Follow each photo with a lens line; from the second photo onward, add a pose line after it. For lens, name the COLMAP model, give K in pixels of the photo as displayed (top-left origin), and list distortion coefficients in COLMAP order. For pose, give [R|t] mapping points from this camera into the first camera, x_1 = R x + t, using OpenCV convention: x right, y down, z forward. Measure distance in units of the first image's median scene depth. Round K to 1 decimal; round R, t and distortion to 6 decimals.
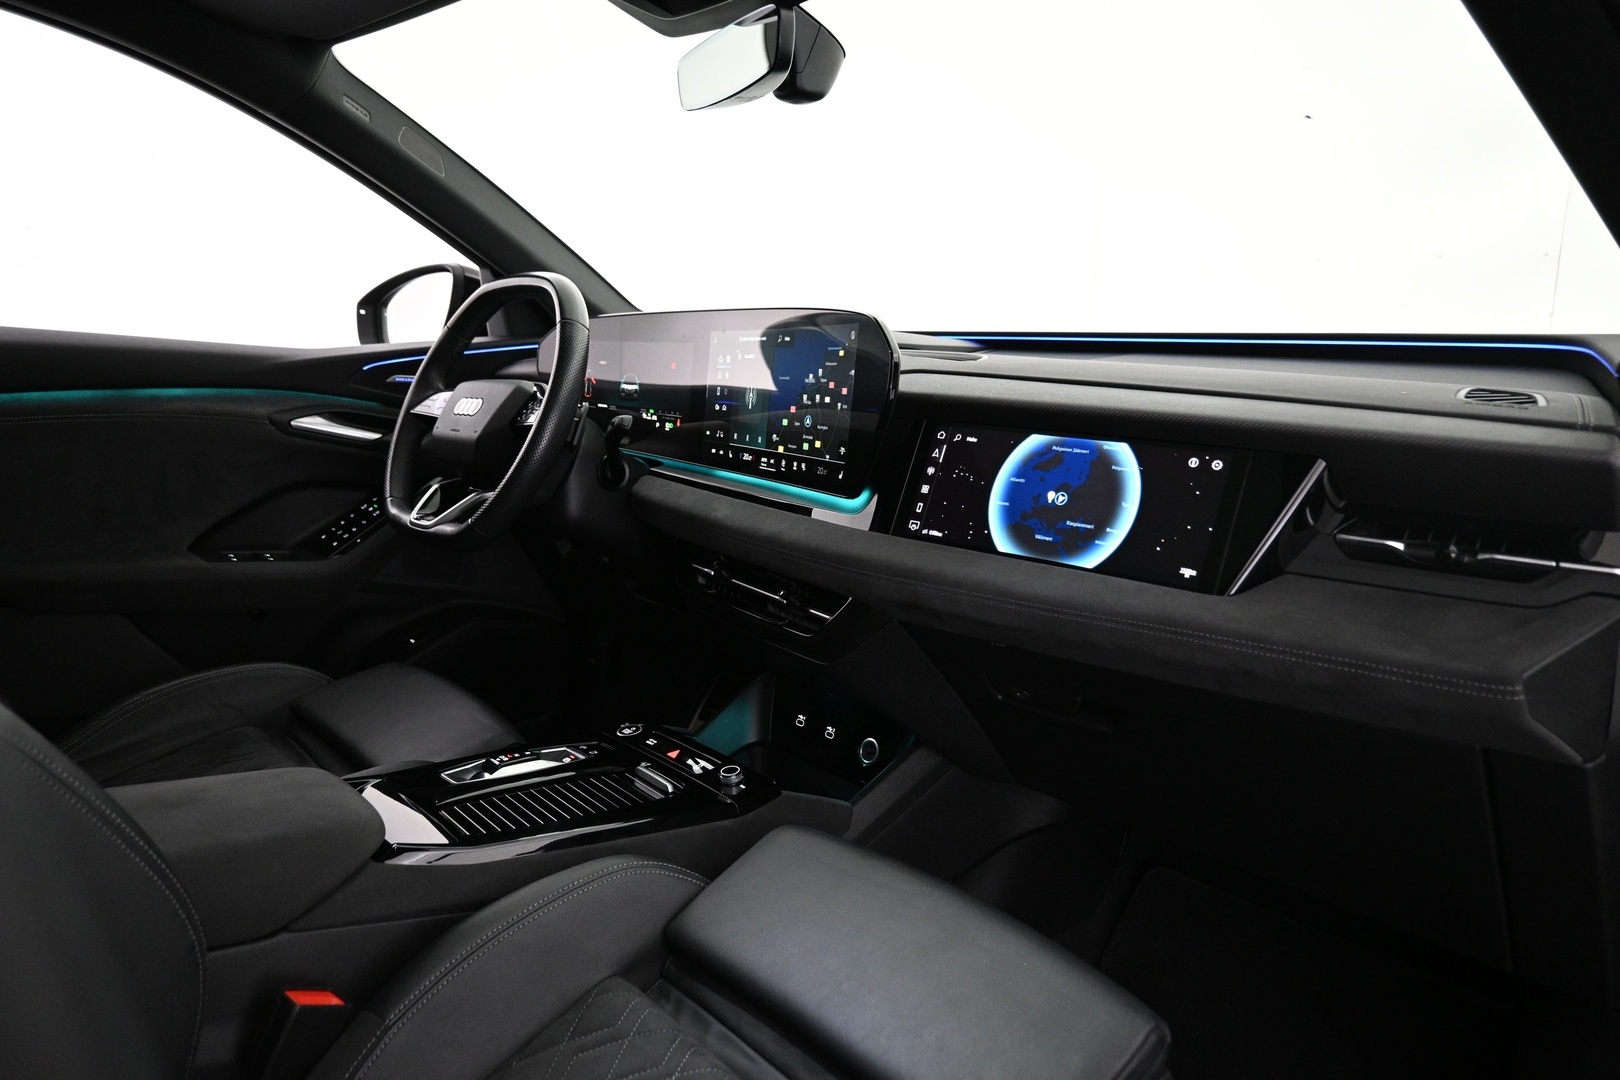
lens RADIAL K [[1109.4, 0, 812.2], [0, 1109.4, 544.0], [0, 0, 1]] dist [-0.010117, 0.011716]
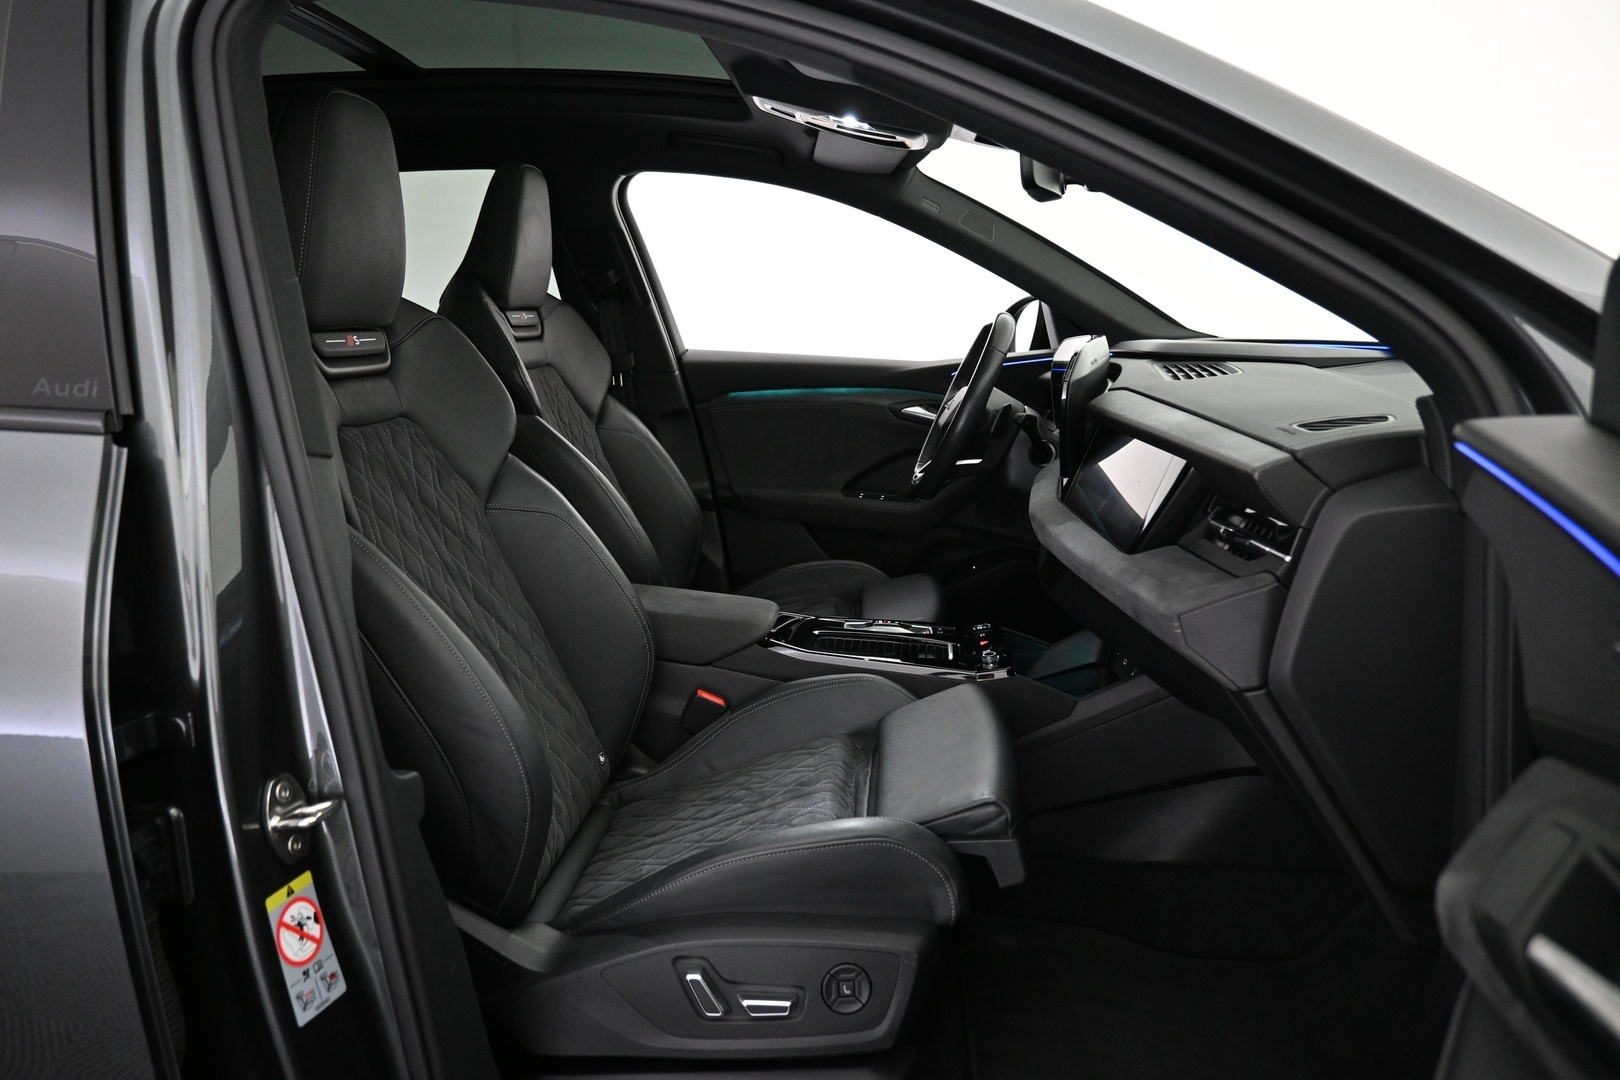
lens RADIAL K [[1109.4, 0, 805.4], [0, 1109.4, 538.7], [0, 0, 1]] dist [-0.010117, 0.011716]
pose [[0.702009, 0.106651, -0.704137, 0.546466], [-0.094220, 0.993941, 0.056610, -0.008718], [0.705908, 0.026603, 0.707804, -0.173190]]
